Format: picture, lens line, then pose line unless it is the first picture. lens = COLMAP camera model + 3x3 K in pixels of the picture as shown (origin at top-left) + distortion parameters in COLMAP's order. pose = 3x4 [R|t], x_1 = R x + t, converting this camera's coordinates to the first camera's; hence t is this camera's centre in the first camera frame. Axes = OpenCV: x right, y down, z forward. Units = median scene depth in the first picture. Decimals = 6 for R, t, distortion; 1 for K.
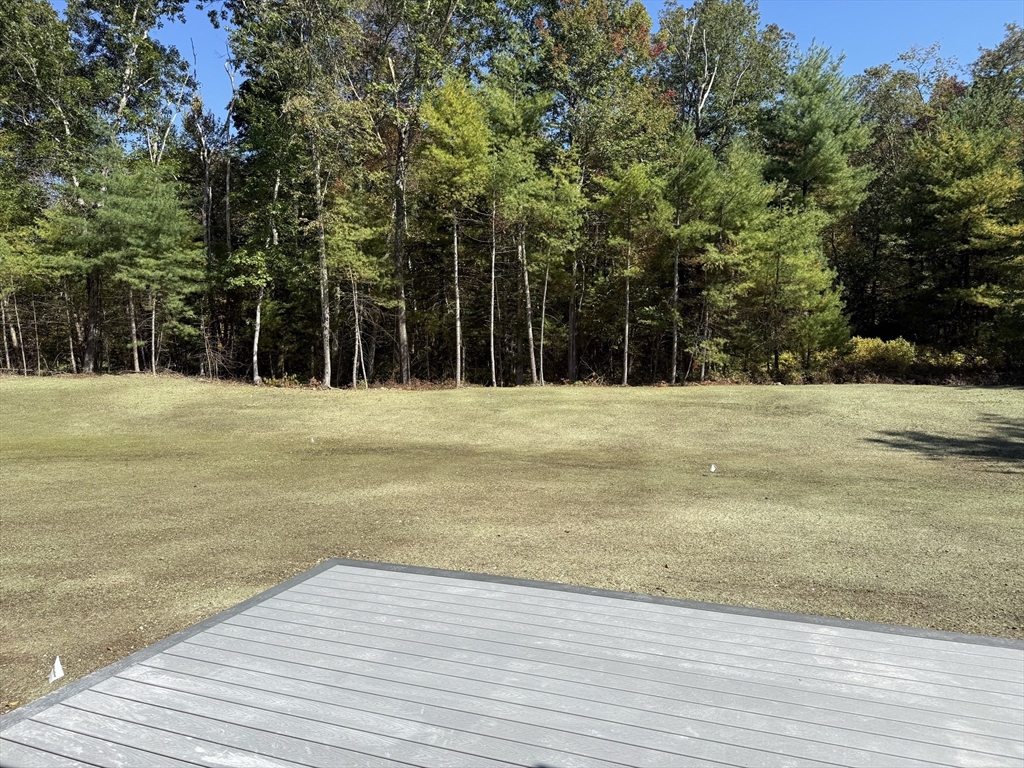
lens RADIAL K [[723.9, 0, 508.9], [0, 723.9, 384.7], [0, 0, 1]] dist [0.010819, 0.000028]
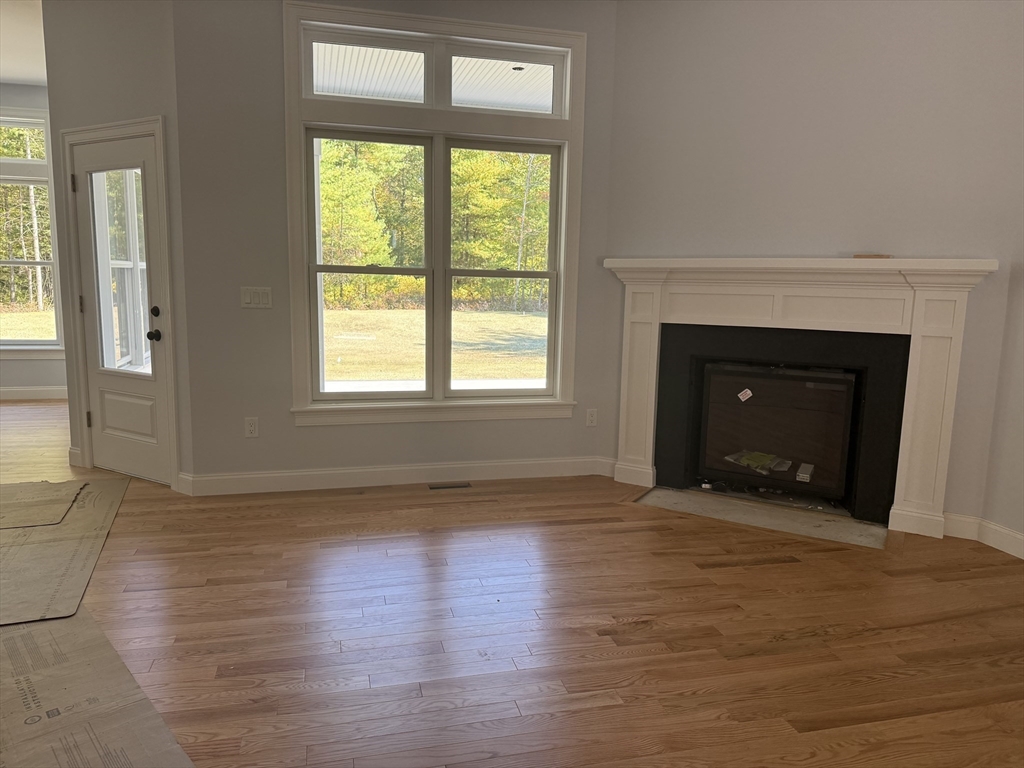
lens RADIAL K [[723.9, 0, 511.1], [0, 723.9, 385.6], [0, 0, 1]] dist [0.010819, 0.000028]
pose [[0.807172, -0.052987, 0.587933, -0.136434], [-0.001951, 0.995718, 0.092417, 0.011851], [-0.590313, -0.075743, 0.803613, -0.186938]]
